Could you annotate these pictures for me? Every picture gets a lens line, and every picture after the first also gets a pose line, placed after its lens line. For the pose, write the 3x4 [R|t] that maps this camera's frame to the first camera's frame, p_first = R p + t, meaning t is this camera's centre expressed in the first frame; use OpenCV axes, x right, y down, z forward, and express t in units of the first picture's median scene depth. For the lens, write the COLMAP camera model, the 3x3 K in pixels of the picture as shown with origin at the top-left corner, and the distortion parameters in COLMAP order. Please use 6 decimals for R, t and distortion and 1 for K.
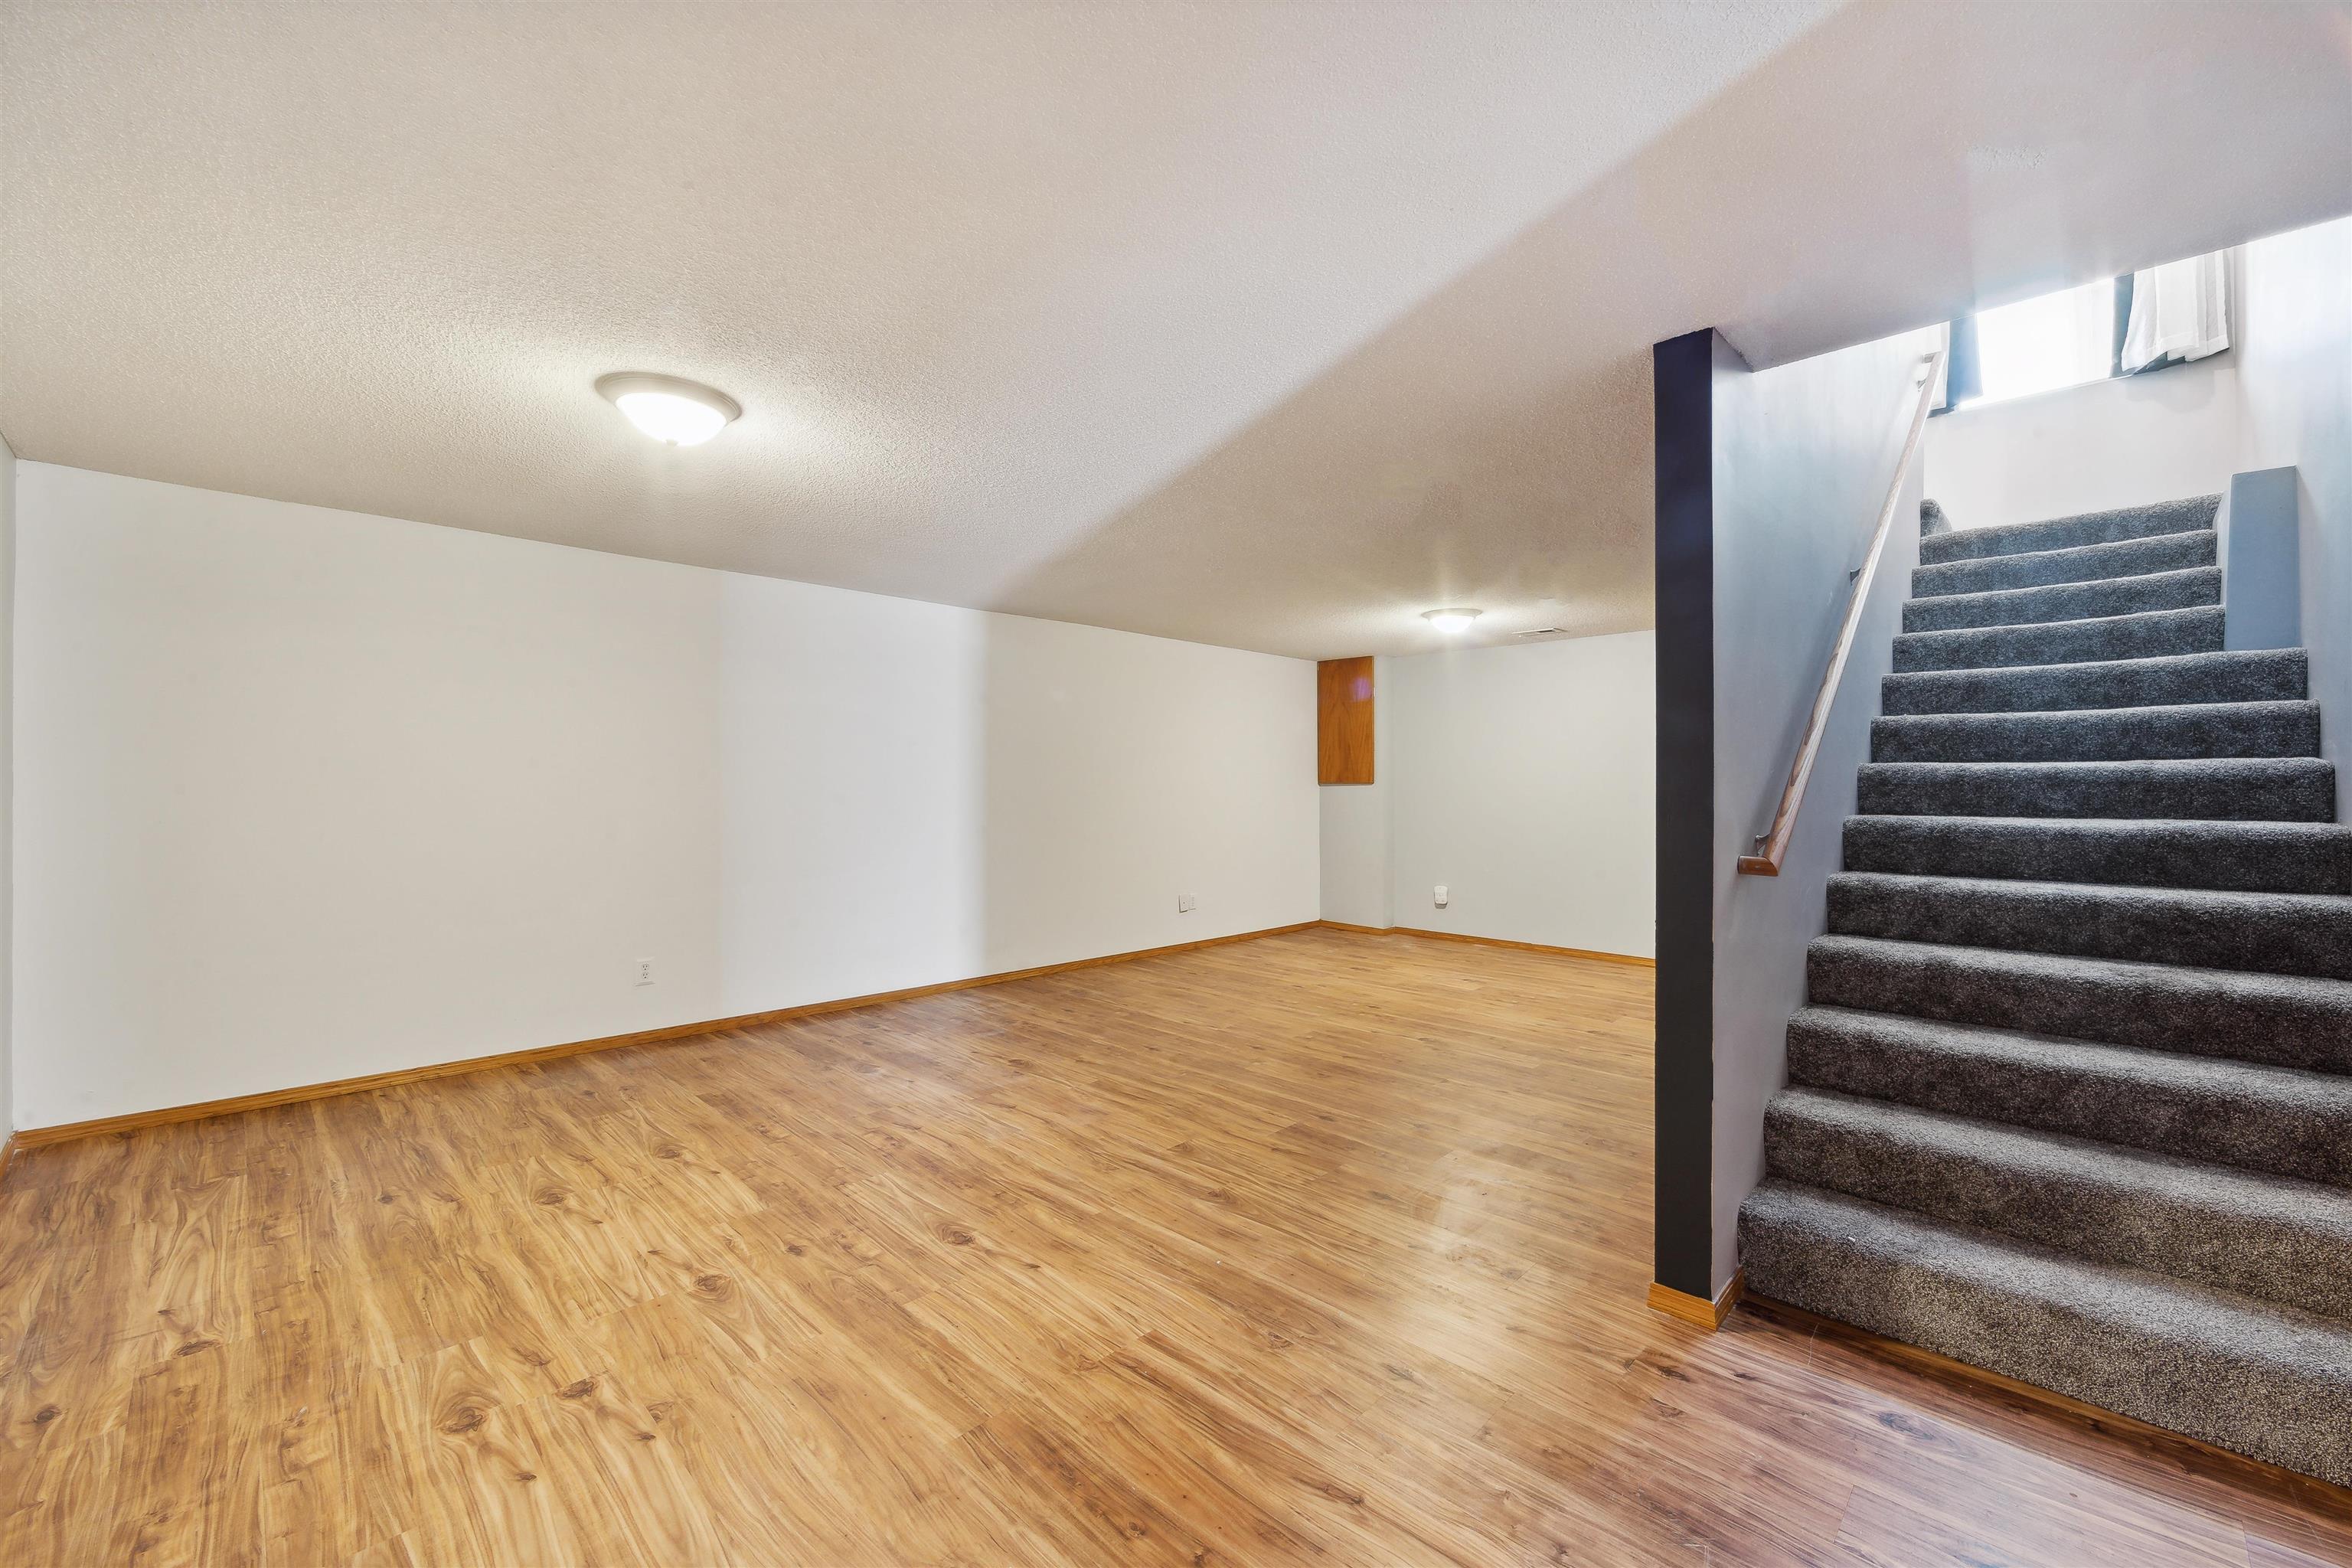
lens RADIAL K [[942.1, 0, 1186.2], [0, 942.1, 785.2], [0, 0, 1]] dist [0.000778, -0.000491]
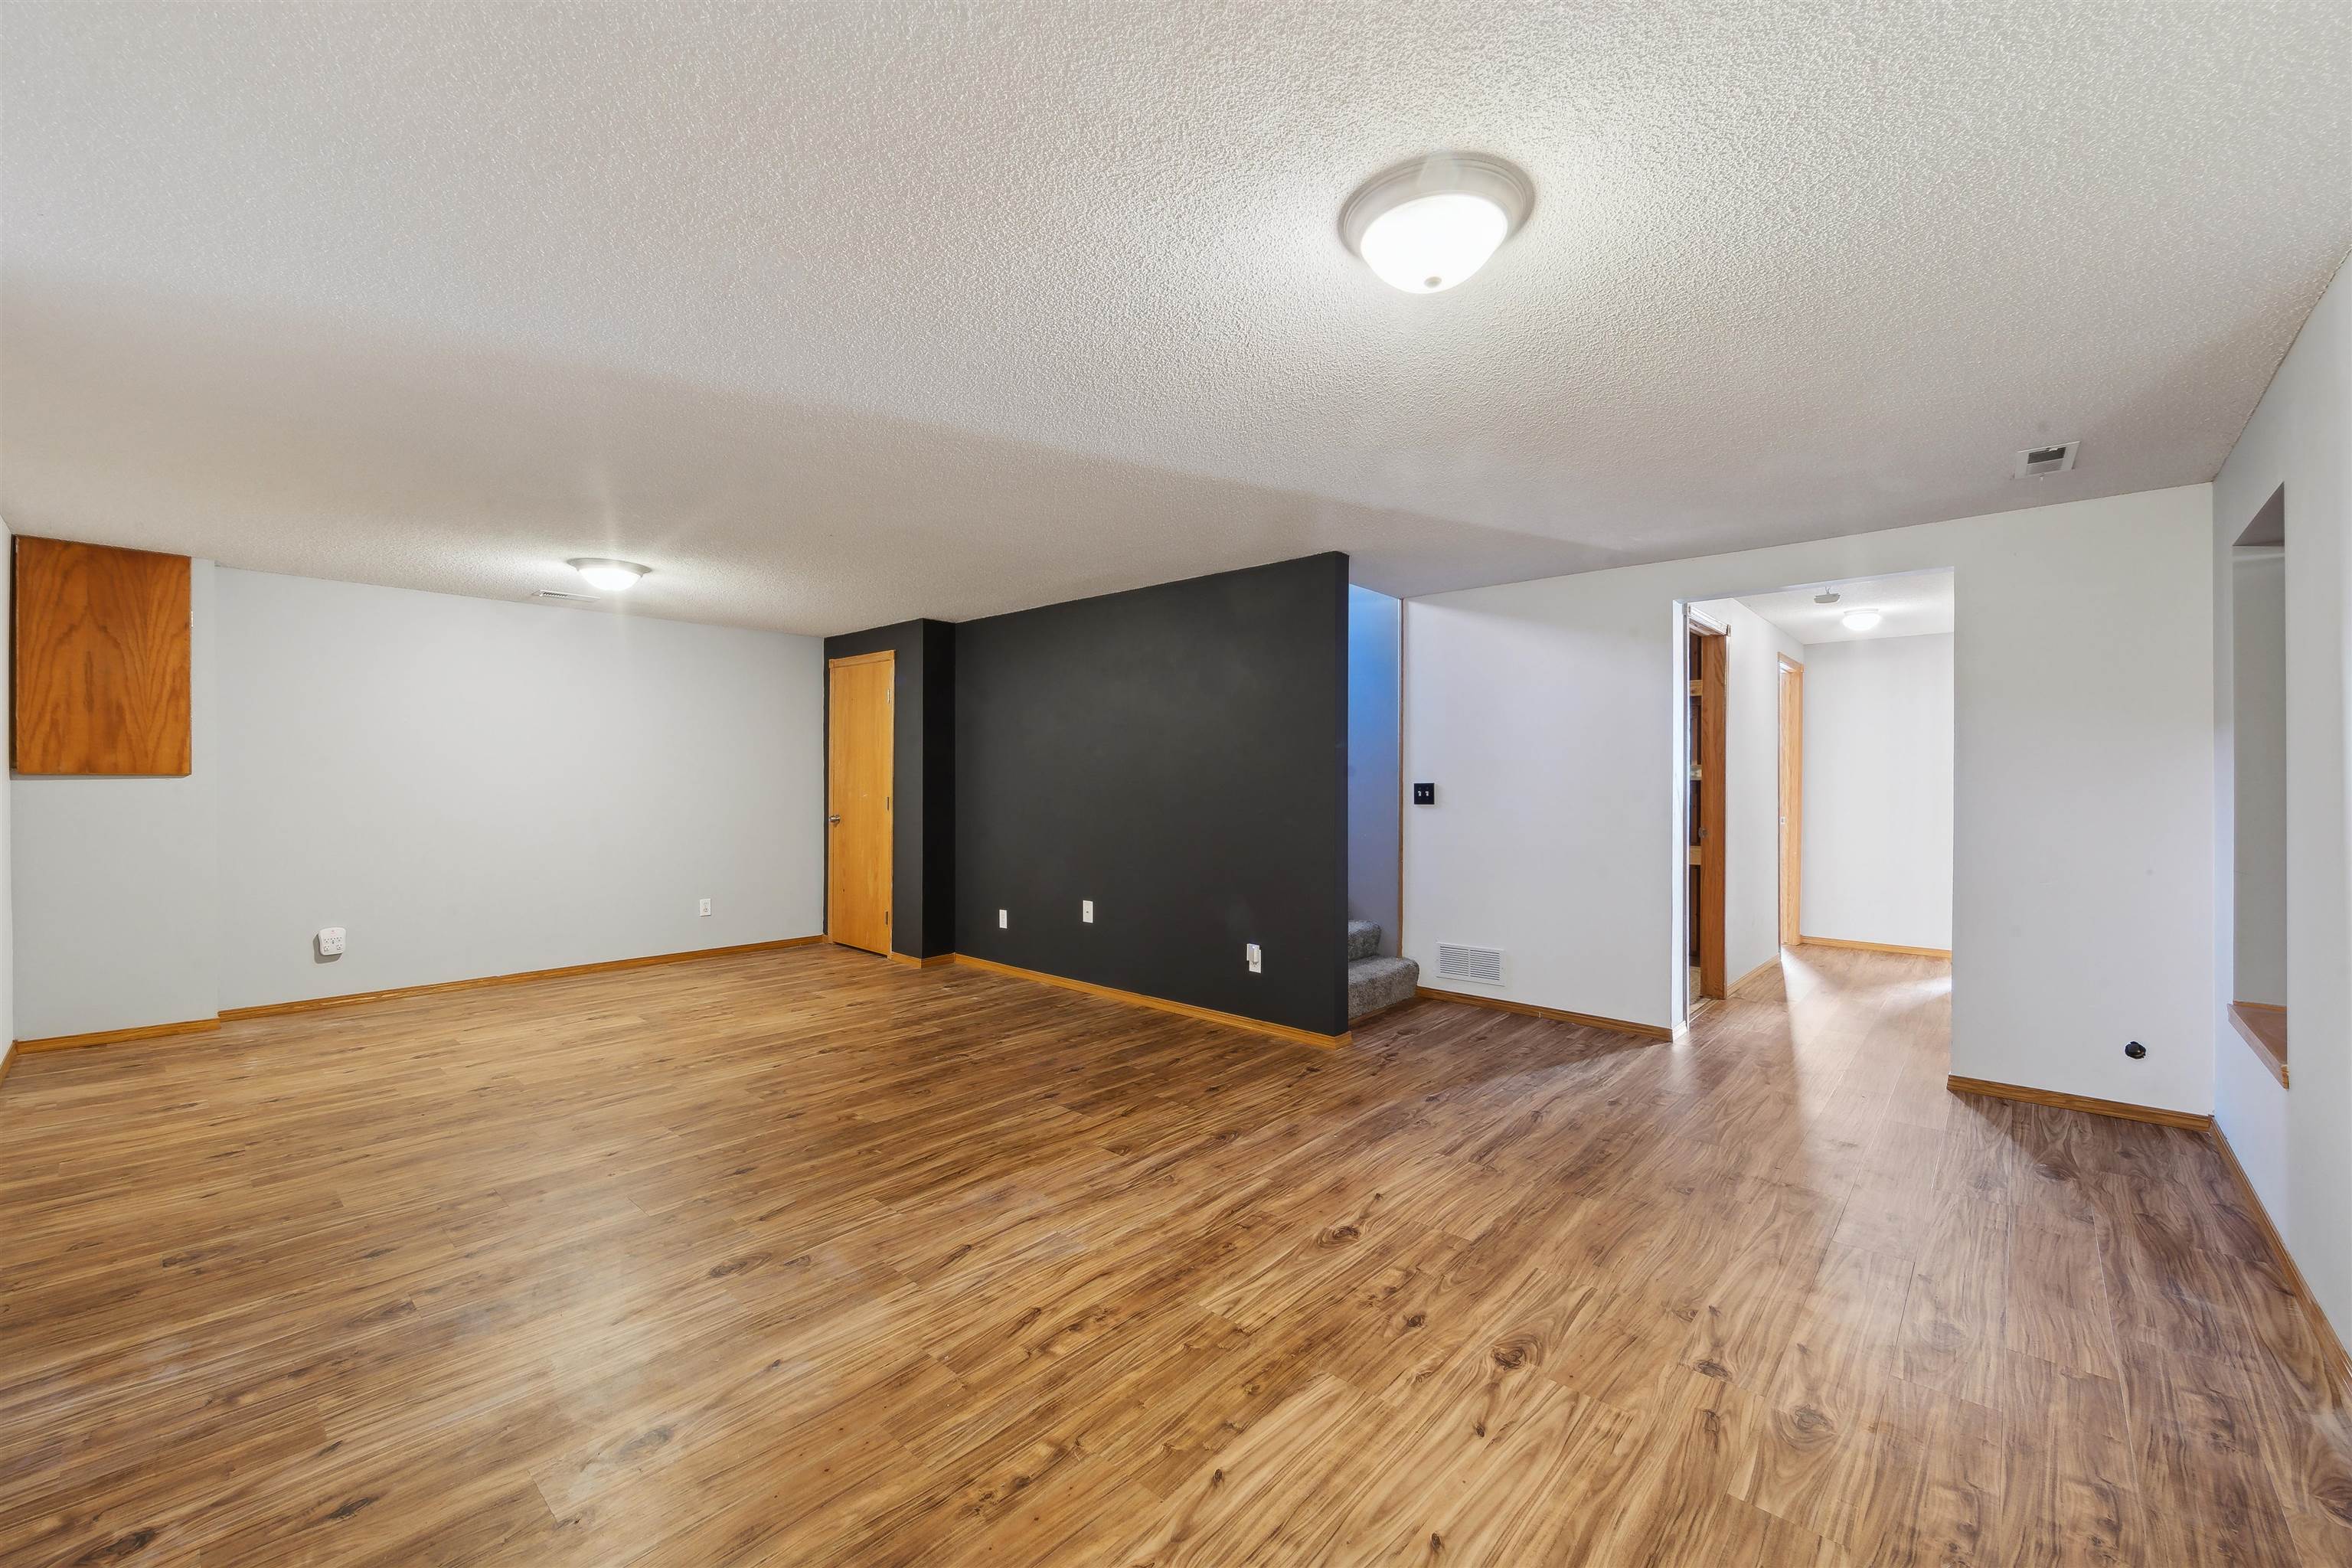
lens RADIAL K [[942.1, 0, 1186.2], [0, 942.1, 785.2], [0, 0, 1]] dist [0.000778, -0.000491]
pose [[-0.051035, -0.010171, 0.998645, -1.249126], [-0.001436, 0.999948, 0.010111, -0.006365], [-0.998696, -0.000918, -0.051046, 1.241616]]
